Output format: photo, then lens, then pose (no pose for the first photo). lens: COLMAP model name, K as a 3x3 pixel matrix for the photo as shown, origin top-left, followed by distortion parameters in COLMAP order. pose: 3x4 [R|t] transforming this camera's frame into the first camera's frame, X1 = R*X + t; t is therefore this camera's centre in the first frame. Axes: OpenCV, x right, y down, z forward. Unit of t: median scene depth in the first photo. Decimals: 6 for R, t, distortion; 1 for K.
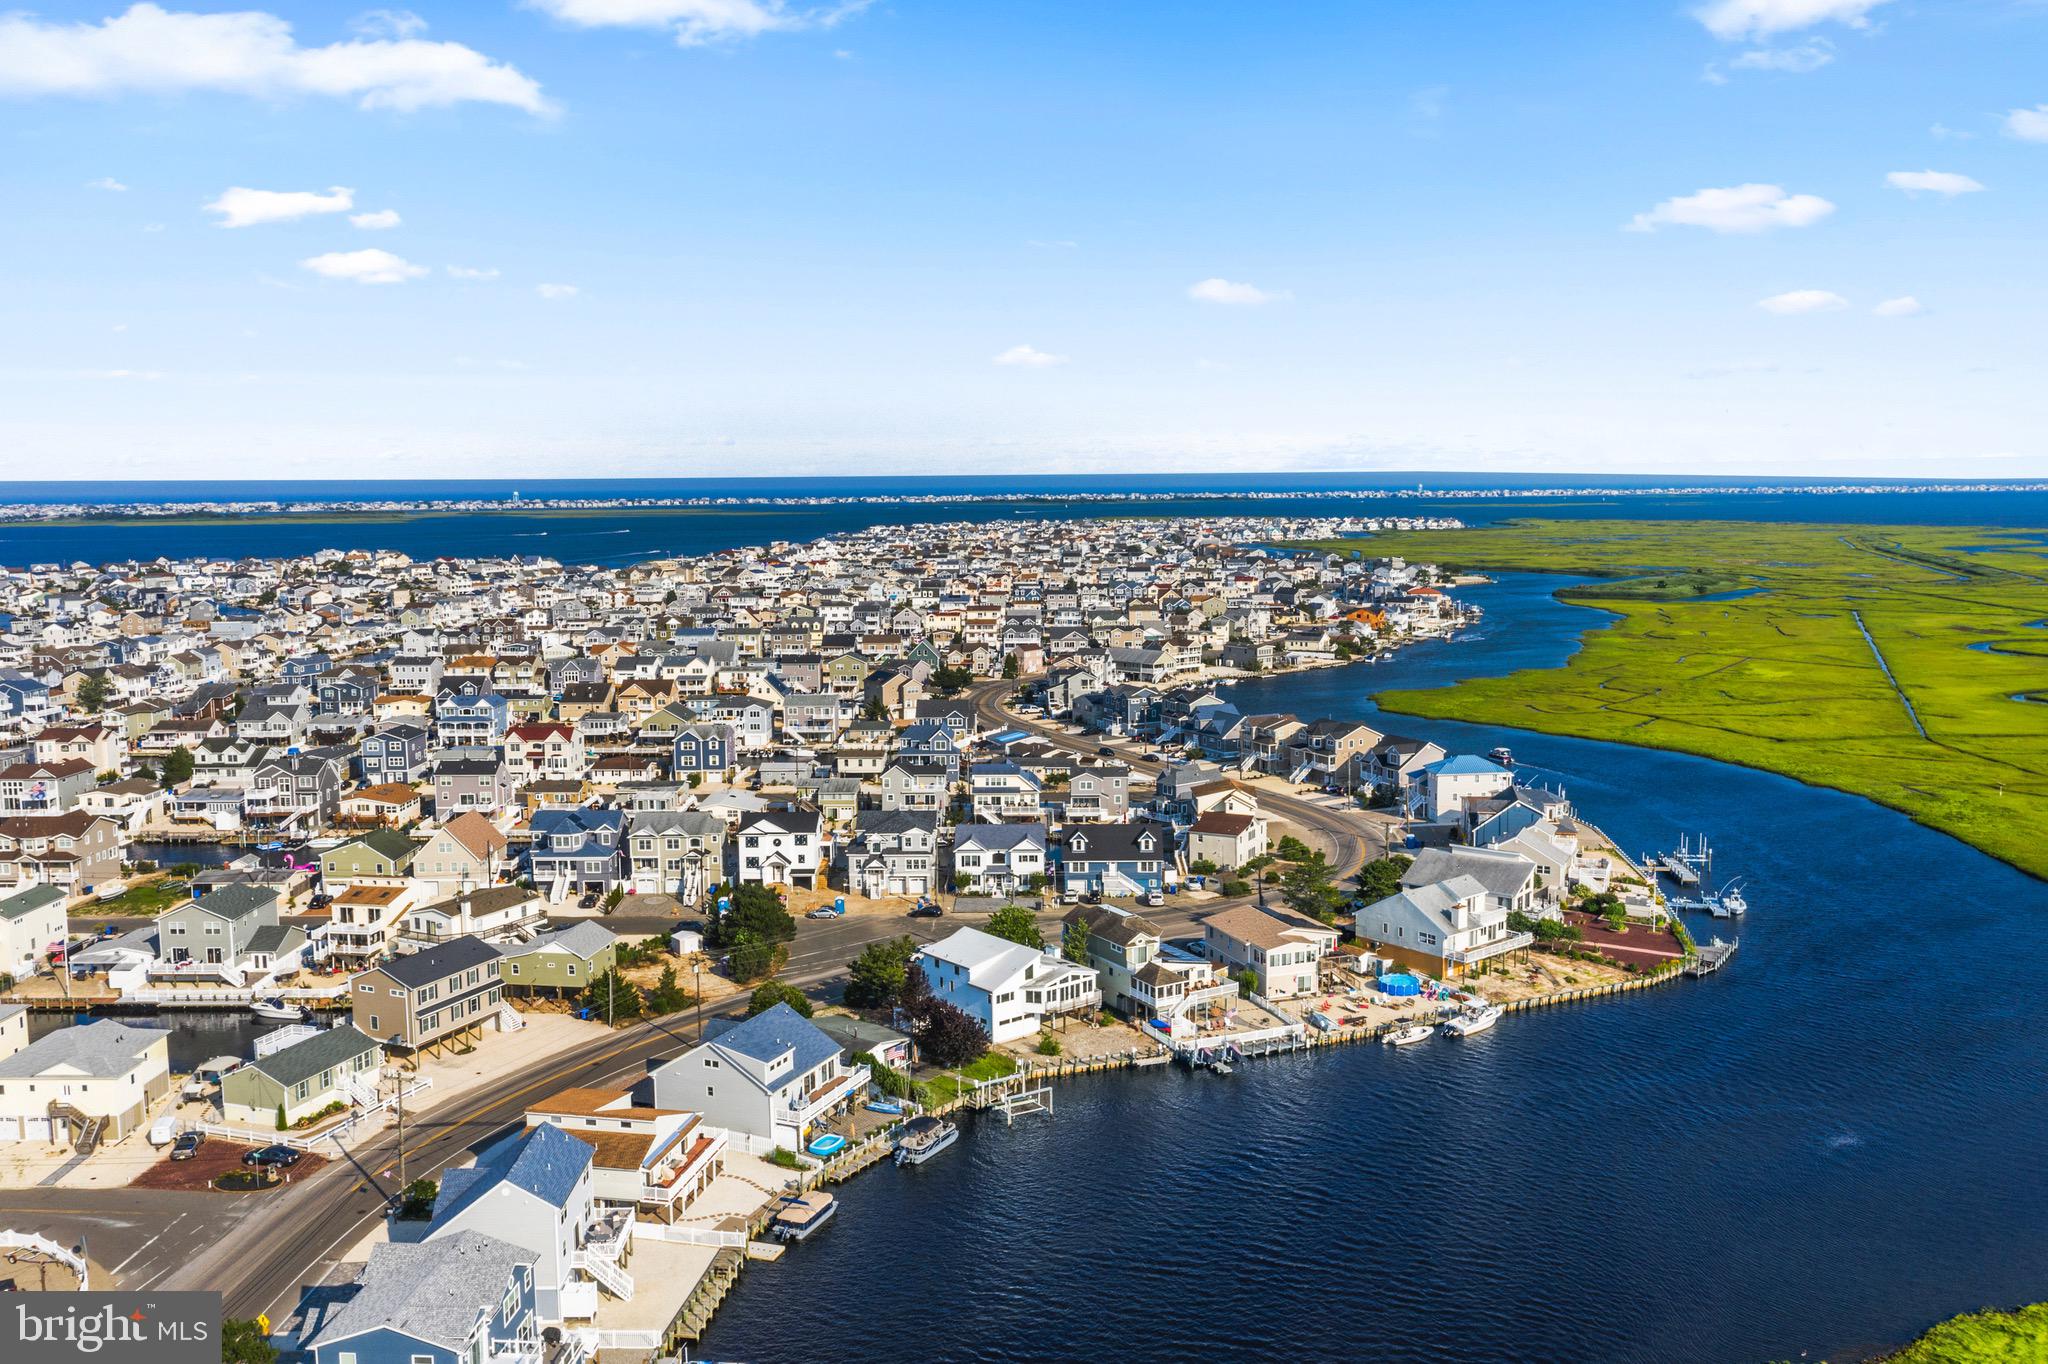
lens RADIAL K [[1665.7, 0, 1033.6], [0, 1665.7, 688.5], [0, 0, 1]] dist [-0.015172, 0.011689]
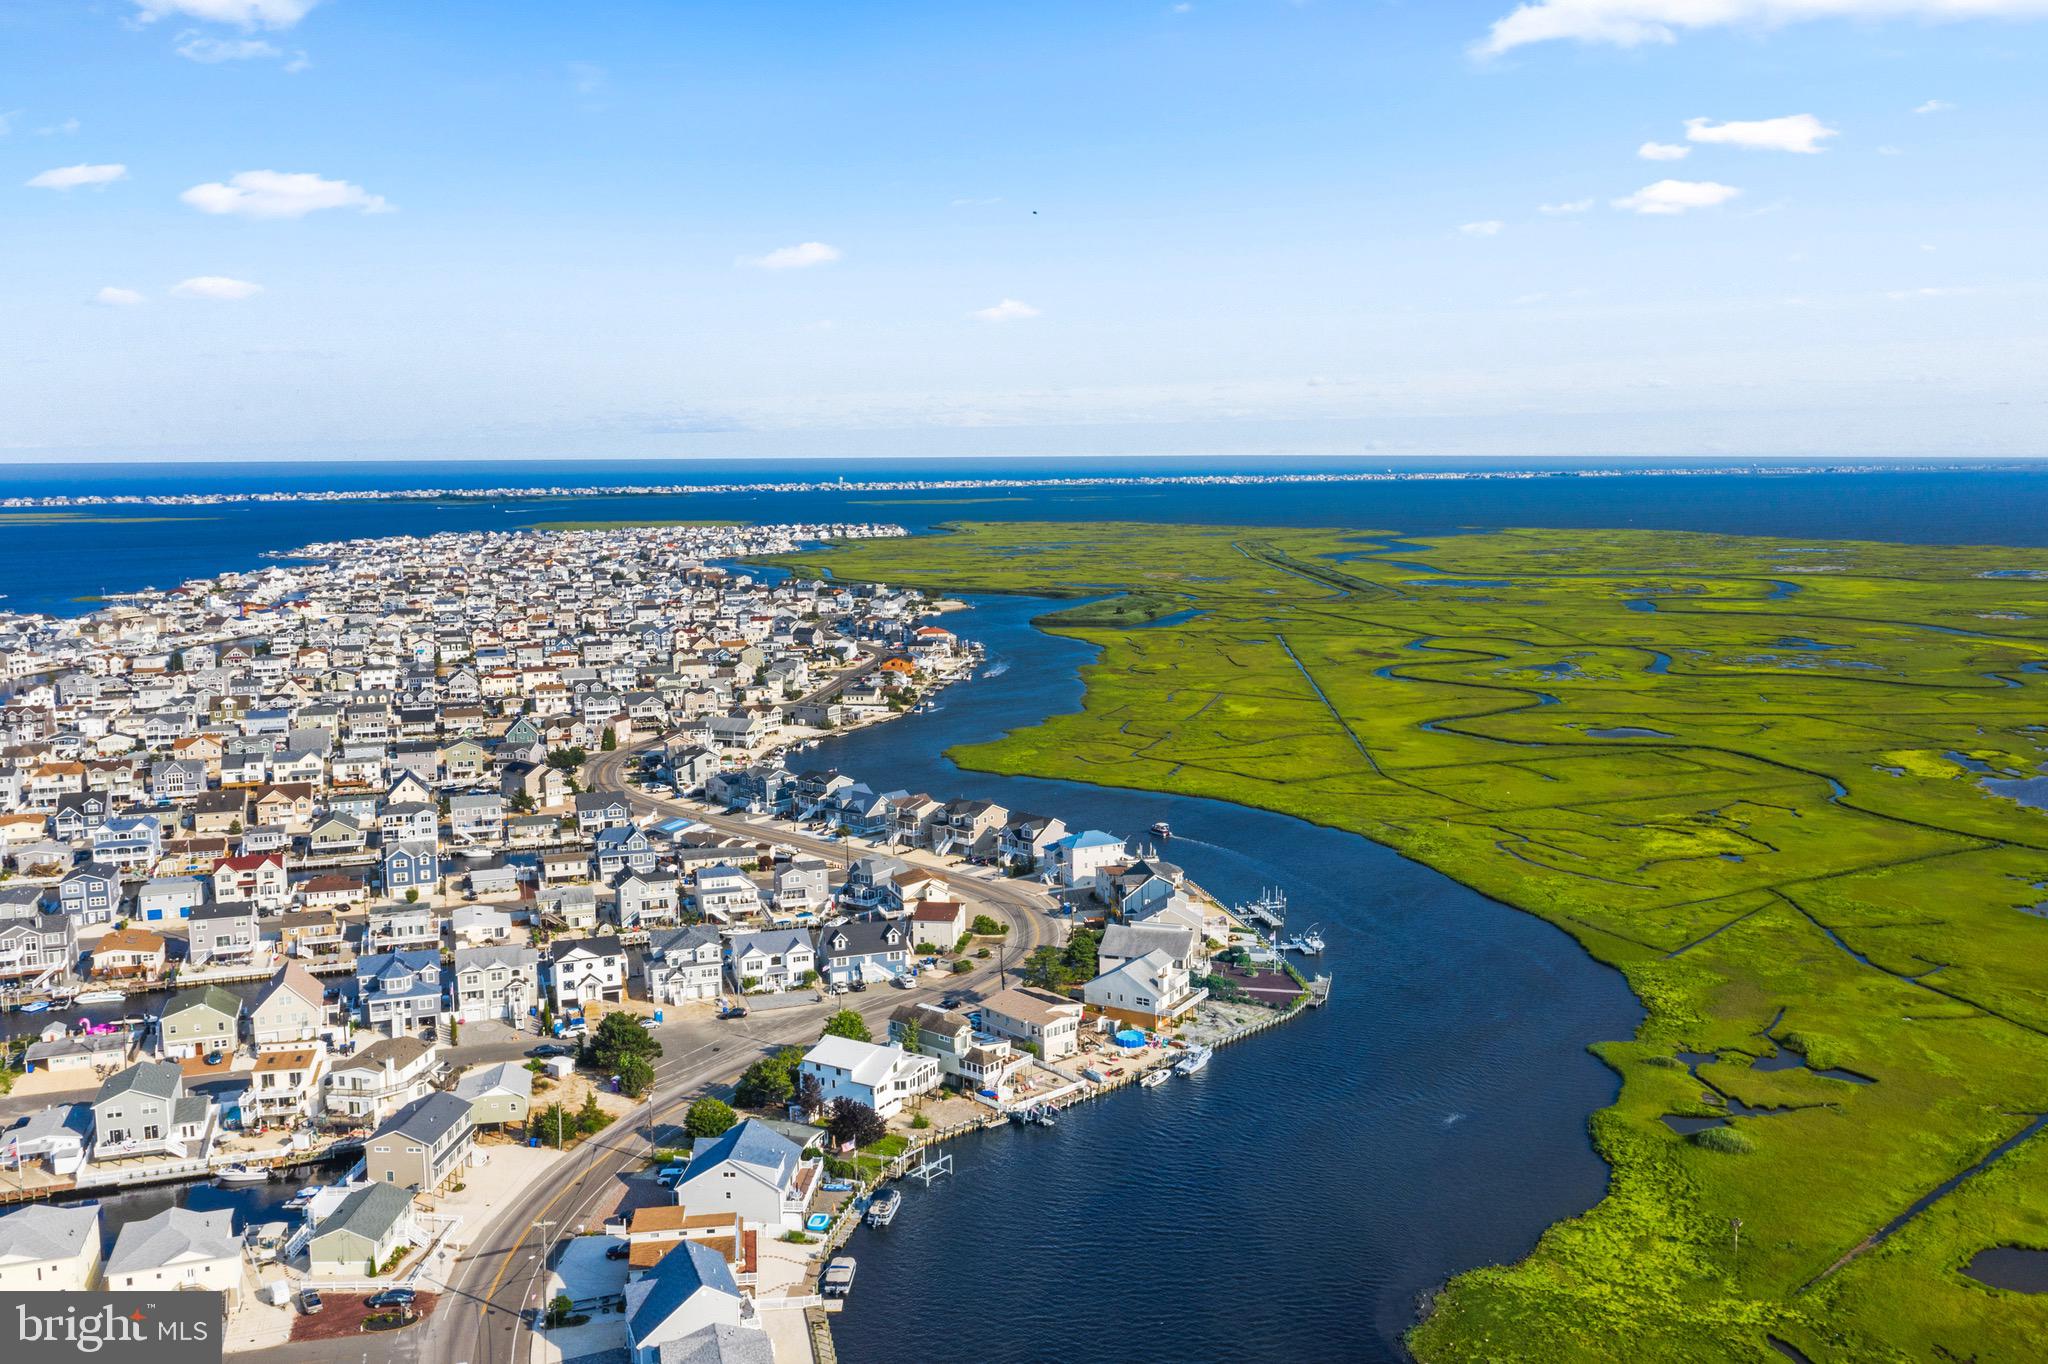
lens RADIAL K [[1665.7, 0, 1021.8], [0, 1665.7, 678.8], [0, 0, 1]] dist [-0.015172, 0.011689]
pose [[0.941360, -0.043611, 0.334574, -0.208676], [0.041844, 0.999046, 0.012492, -0.093756], [-0.334799, 0.002240, 0.942287, -0.177870]]
